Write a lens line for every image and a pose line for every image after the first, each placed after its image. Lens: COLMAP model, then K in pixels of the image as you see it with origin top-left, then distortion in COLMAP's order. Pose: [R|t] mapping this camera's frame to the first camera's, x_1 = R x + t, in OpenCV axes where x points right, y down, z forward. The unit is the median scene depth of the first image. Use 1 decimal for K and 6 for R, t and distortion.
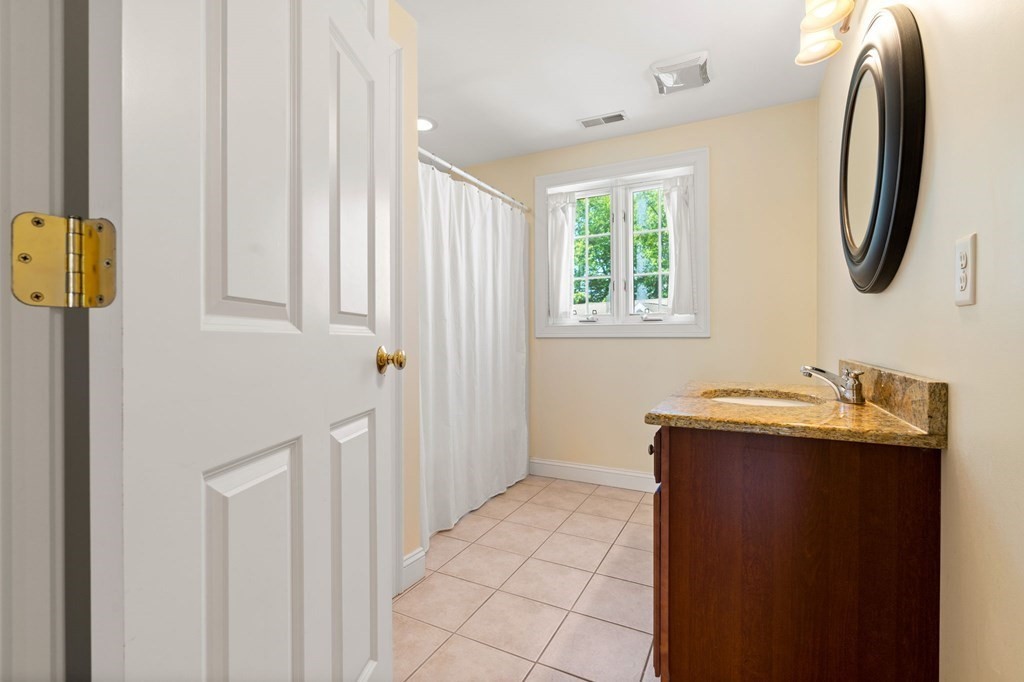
lens RADIAL K [[464.1, 0, 510.7], [0, 464.1, 338.4], [0, 0, 1]] dist [-0.008040, 0.001036]
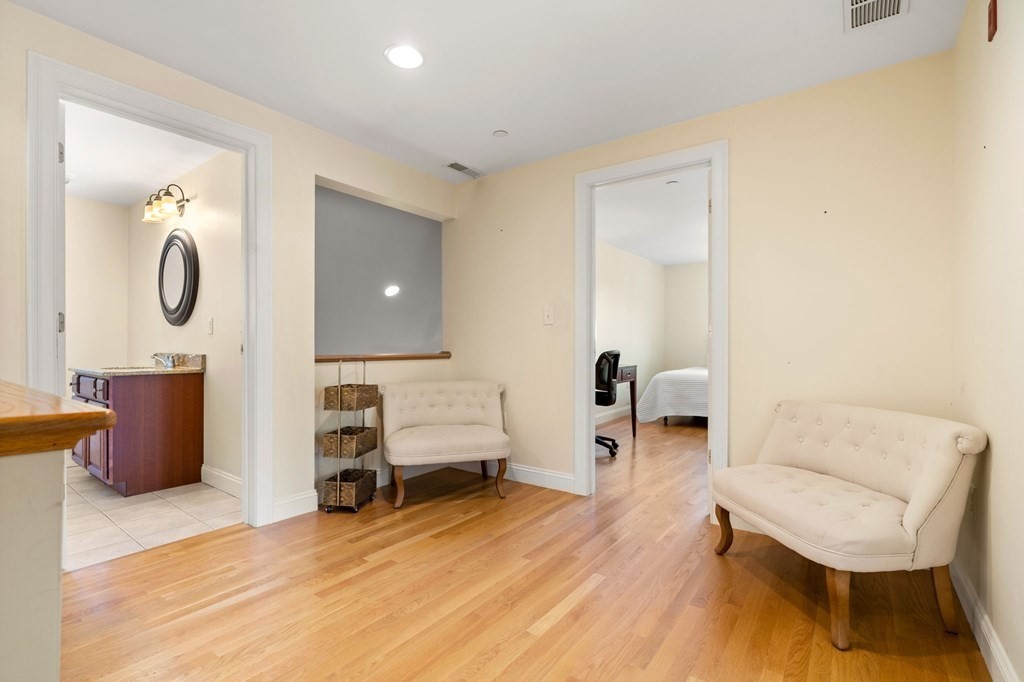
lens RADIAL K [[464.1, 0, 511.7], [0, 464.1, 340.5], [0, 0, 1]] dist [-0.008040, 0.001036]
pose [[0.157830, -0.002277, 0.987464, -2.247408], [0.004171, 0.999990, 0.001639, -0.010684], [-0.987458, 0.003860, 0.157838, -1.942721]]
